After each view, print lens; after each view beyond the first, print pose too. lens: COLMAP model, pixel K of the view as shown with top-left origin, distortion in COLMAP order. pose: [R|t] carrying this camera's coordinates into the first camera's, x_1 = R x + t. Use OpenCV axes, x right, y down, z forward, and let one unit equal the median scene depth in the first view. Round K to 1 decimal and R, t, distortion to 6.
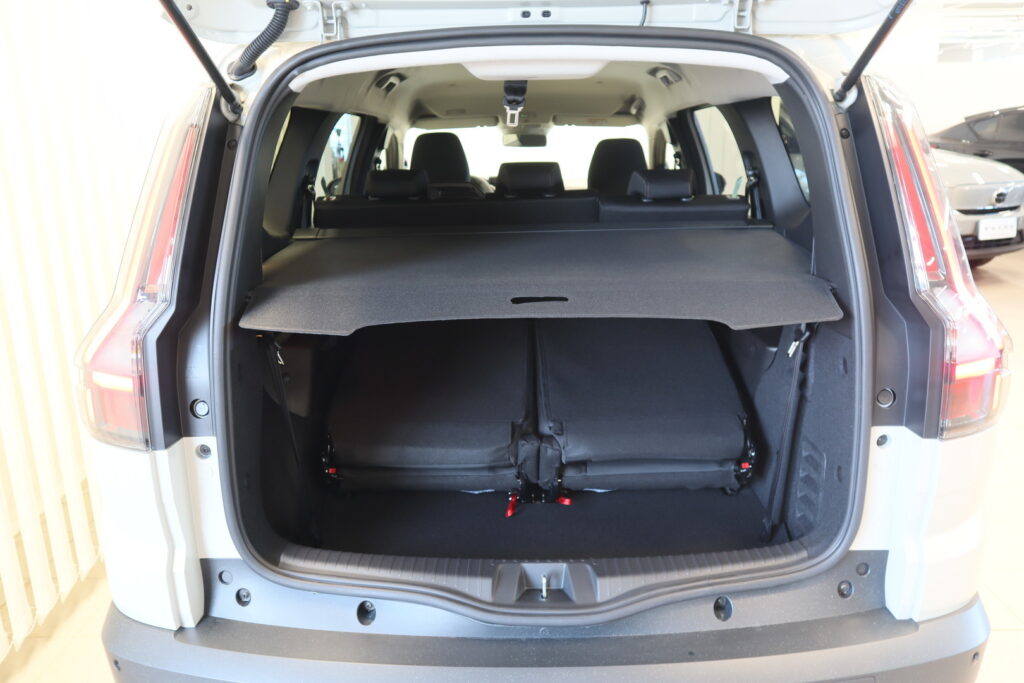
lens RADIAL K [[810.7, 0, 512.0], [0, 810.7, 341.5], [0, 0, 1]] dist [-0.027548, 0.001478]
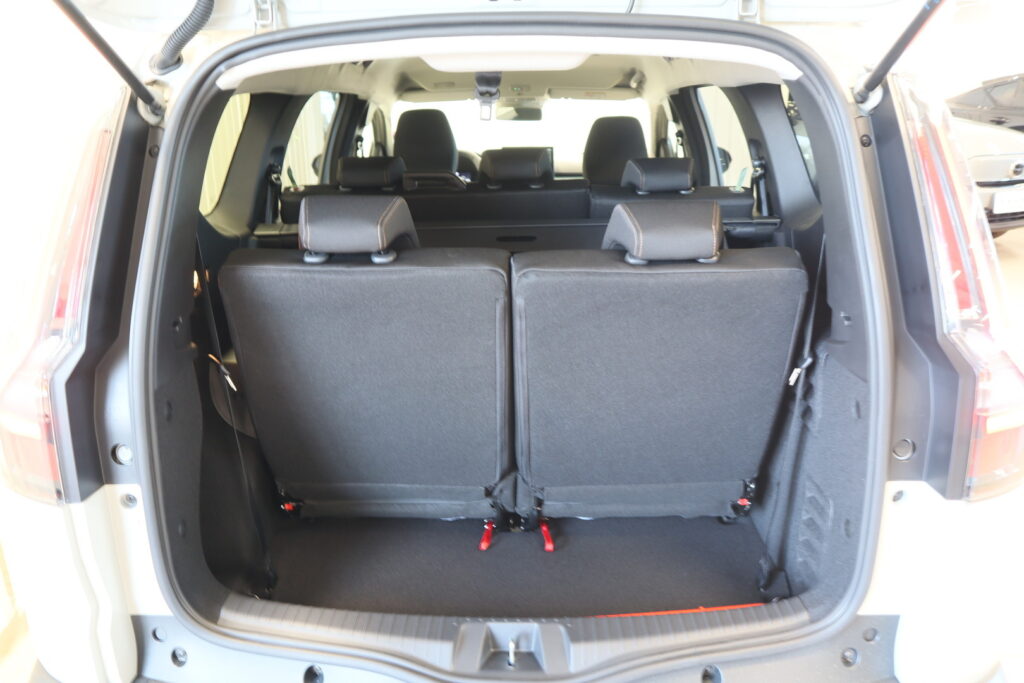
lens RADIAL K [[796.8, 0, 509.4], [0, 796.8, 338.4], [0, 0, 1]] dist [-0.036126, 0.005994]
pose [[0.999876, 0.006717, -0.014236, 0.047092], [-0.005933, 0.998503, 0.054381, -0.089381], [0.014580, -0.054290, 0.998419, 0.143092]]
